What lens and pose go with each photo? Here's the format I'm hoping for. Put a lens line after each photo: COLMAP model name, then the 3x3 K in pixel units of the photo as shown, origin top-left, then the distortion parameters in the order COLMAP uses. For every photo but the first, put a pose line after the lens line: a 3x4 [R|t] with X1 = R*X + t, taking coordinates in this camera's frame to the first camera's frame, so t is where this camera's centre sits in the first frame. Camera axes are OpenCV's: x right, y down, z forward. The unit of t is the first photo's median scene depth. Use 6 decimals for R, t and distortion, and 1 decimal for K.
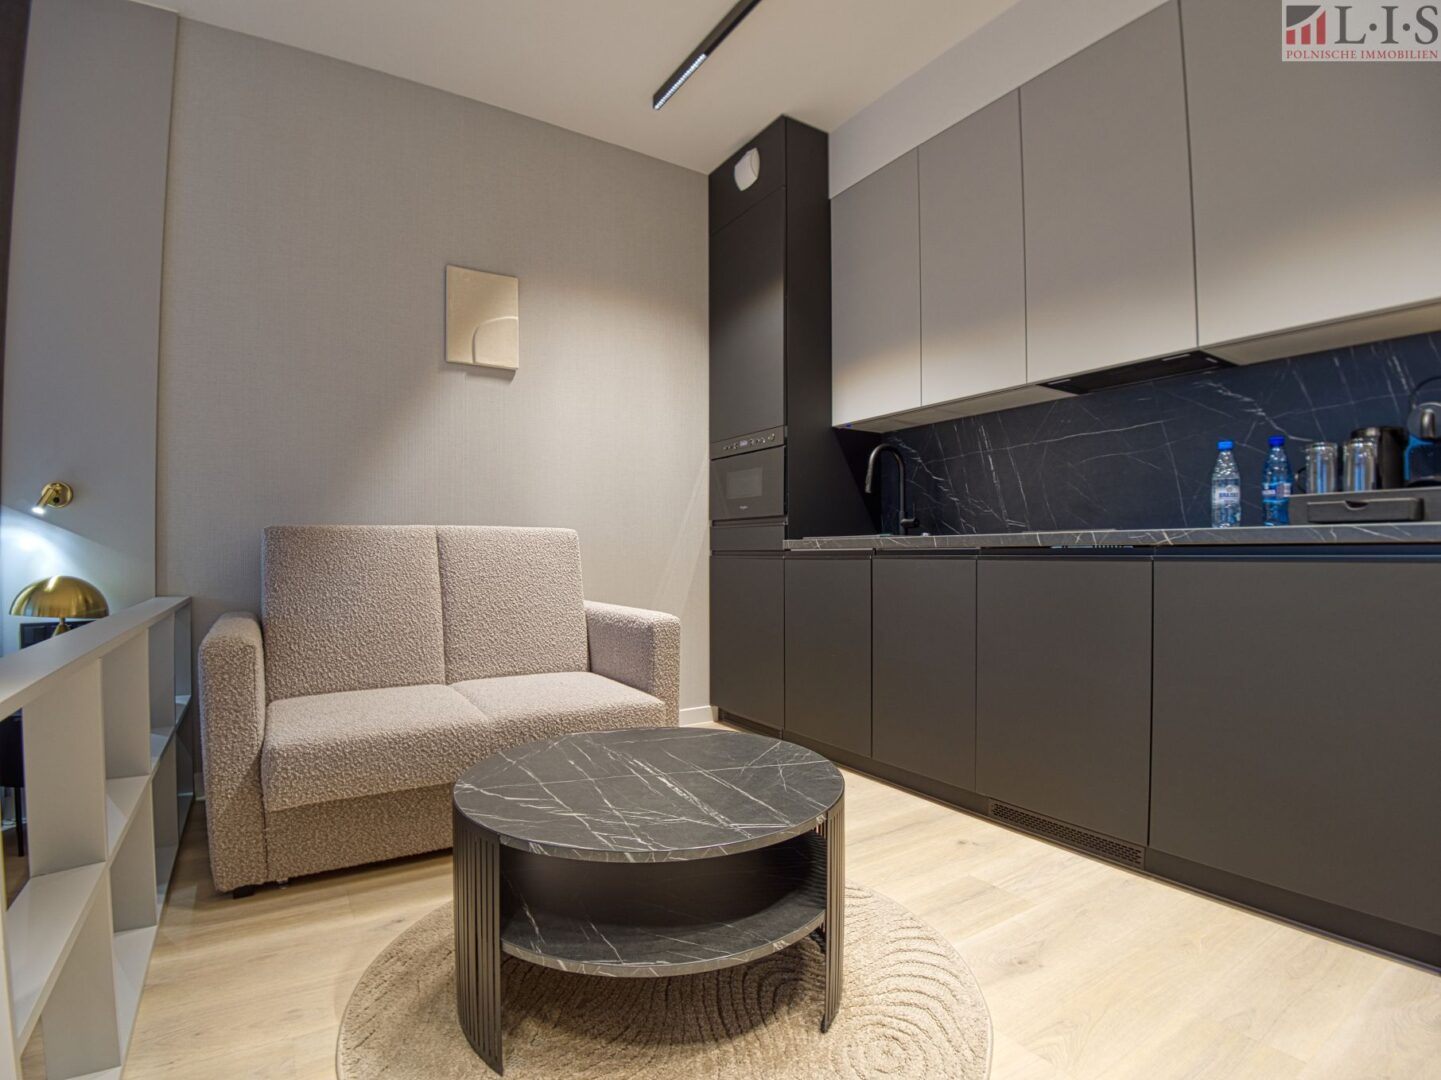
lens RADIAL K [[715.8, 0, 722.3], [0, 715.8, 548.8], [0, 0, 1]] dist [-0.050538, -0.000940]
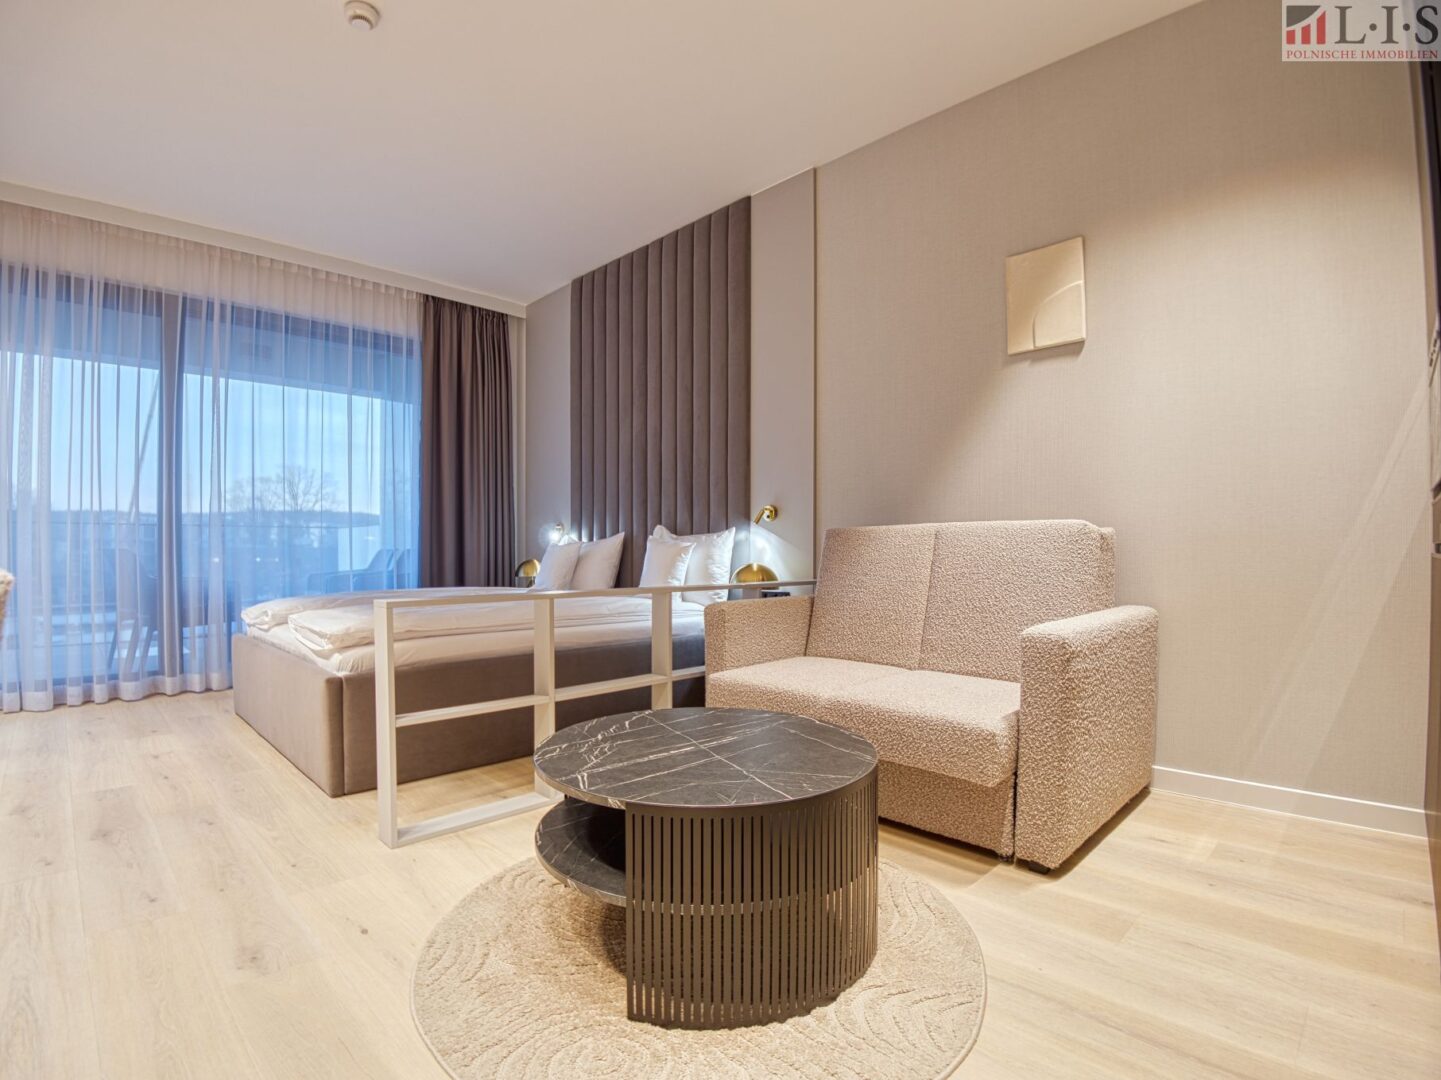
lens RADIAL K [[706.1, 0, 686.3], [0, 706.1, 550.3], [0, 0, 1]] dist [-0.054579, -0.000629]
pose [[0.173249, 0.001841, -0.984876, 0.769287], [0.005139, 0.999983, 0.002773, 0.004220], [0.984865, -0.005542, 0.173237, 0.610717]]
